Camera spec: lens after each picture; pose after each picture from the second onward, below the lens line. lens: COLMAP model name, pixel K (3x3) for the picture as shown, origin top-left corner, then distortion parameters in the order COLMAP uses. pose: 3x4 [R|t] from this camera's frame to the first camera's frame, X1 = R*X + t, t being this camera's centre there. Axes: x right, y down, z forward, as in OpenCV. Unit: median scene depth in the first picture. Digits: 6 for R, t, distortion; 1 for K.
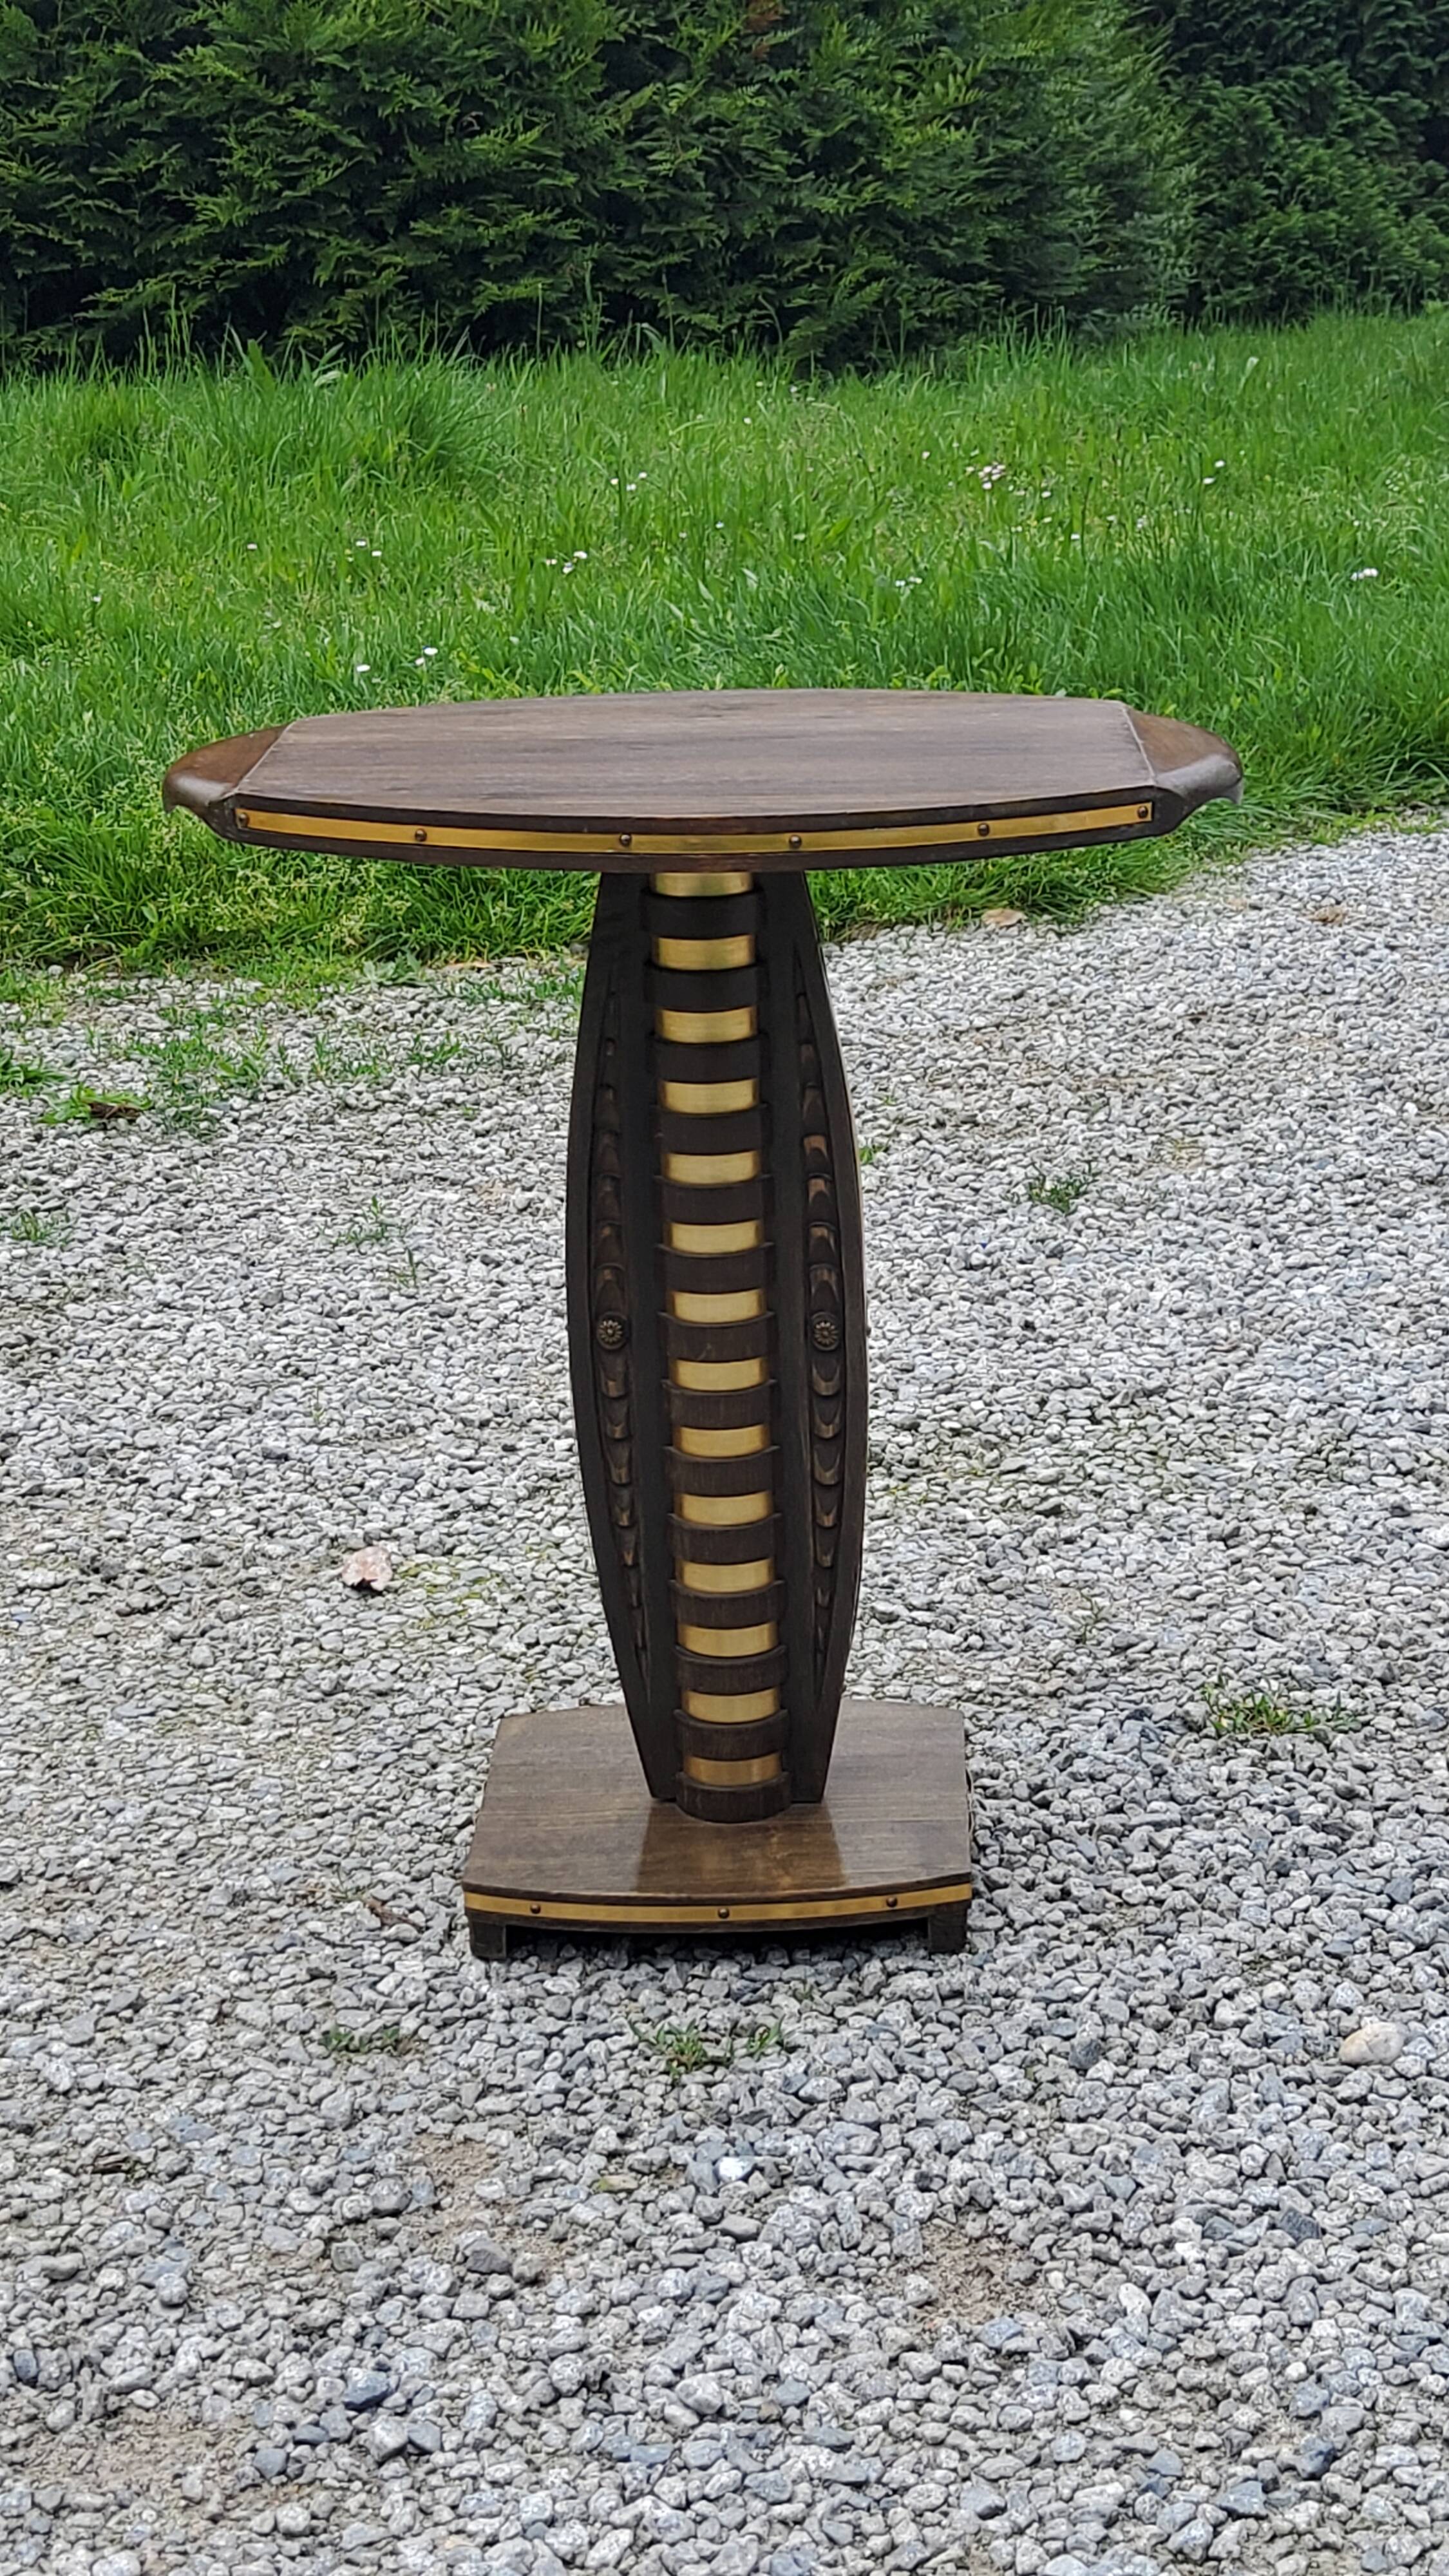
lens RADIAL K [[3853.6, 0, 746.7], [0, 3853.6, 1250.0], [0, 0, 1]] dist [0.112310, 0.000000]
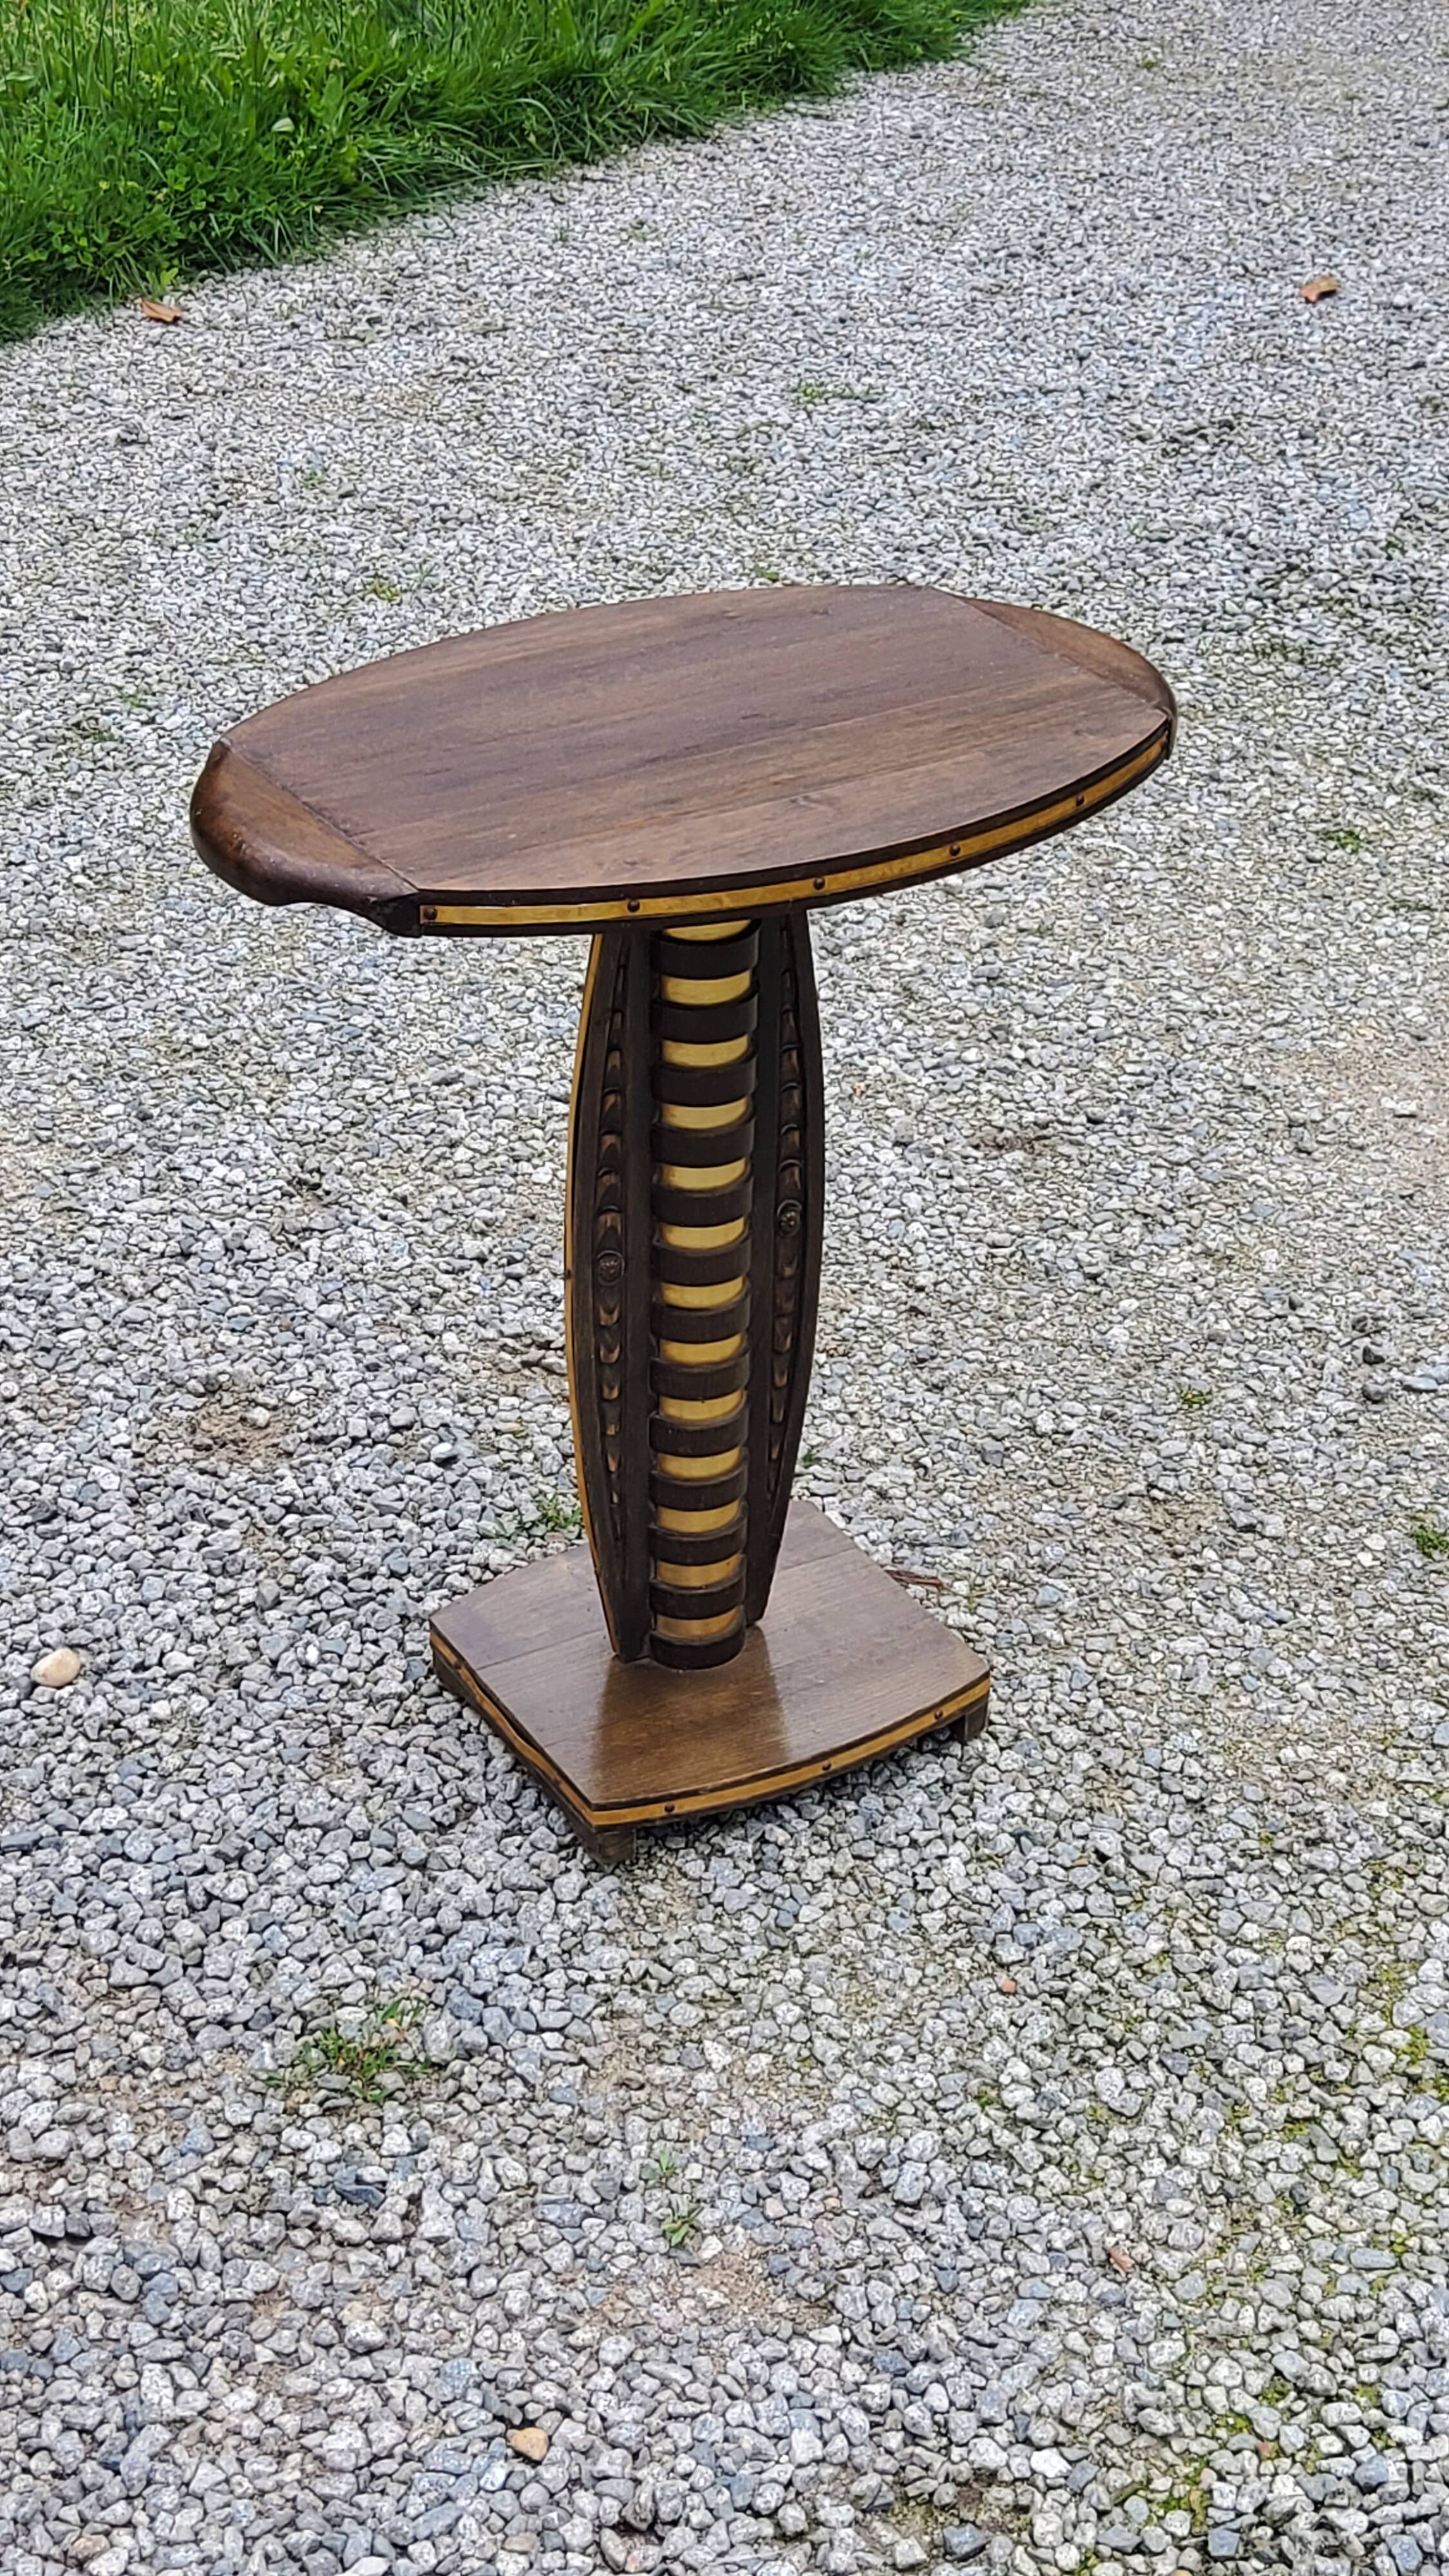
lens RADIAL K [[3853.6, 0, 725.1], [0, 3853.6, 1284.7], [0, 0, 1]] dist [0.112310, 0.000000]
pose [[-0.849957, 0.279652, -0.446506, 0.455944], [-0.138268, 0.699389, 0.701239, -0.705907], [0.508385, 0.657761, -0.555784, 1.581158]]
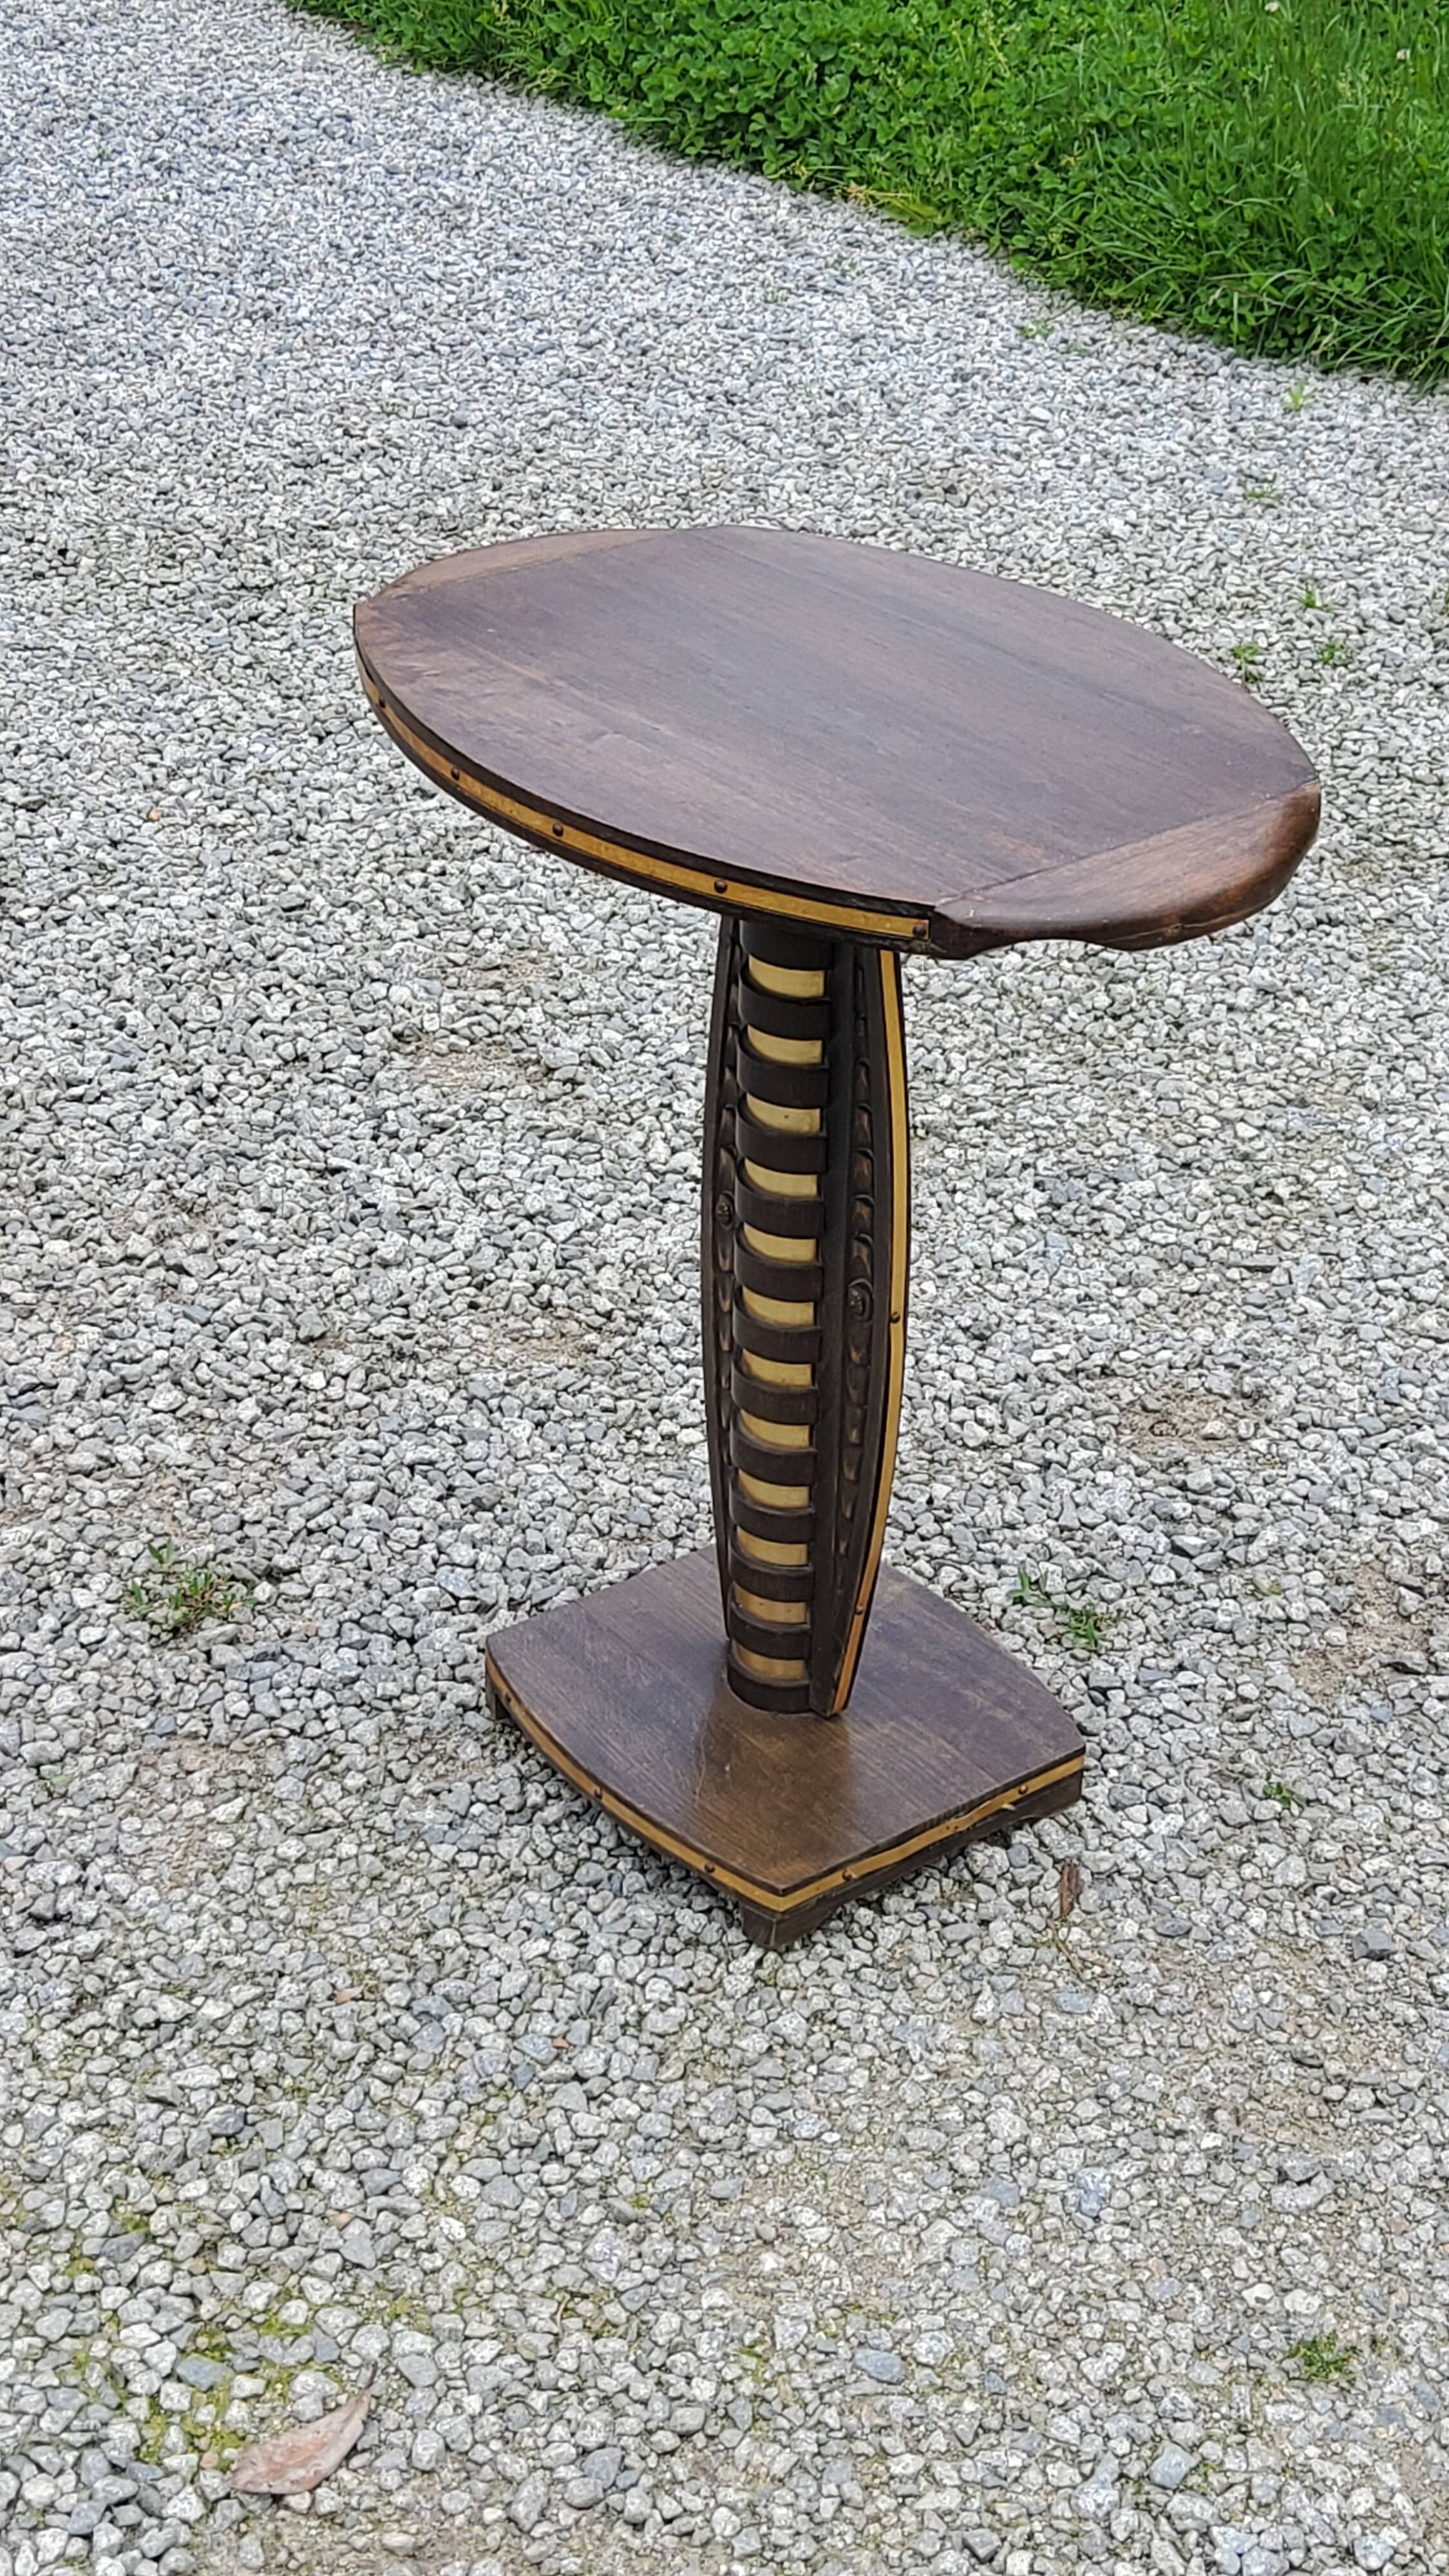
lens RADIAL K [[3853.6, 0, 766.6], [0, 3853.6, 1265.6], [0, 0, 1]] dist [0.112310, 0.000000]
pose [[-0.638219, -0.376769, 0.671358, -0.647580], [0.215095, 0.750061, 0.625414, -0.579866], [-0.739196, 0.543557, -0.397662, 1.378192]]
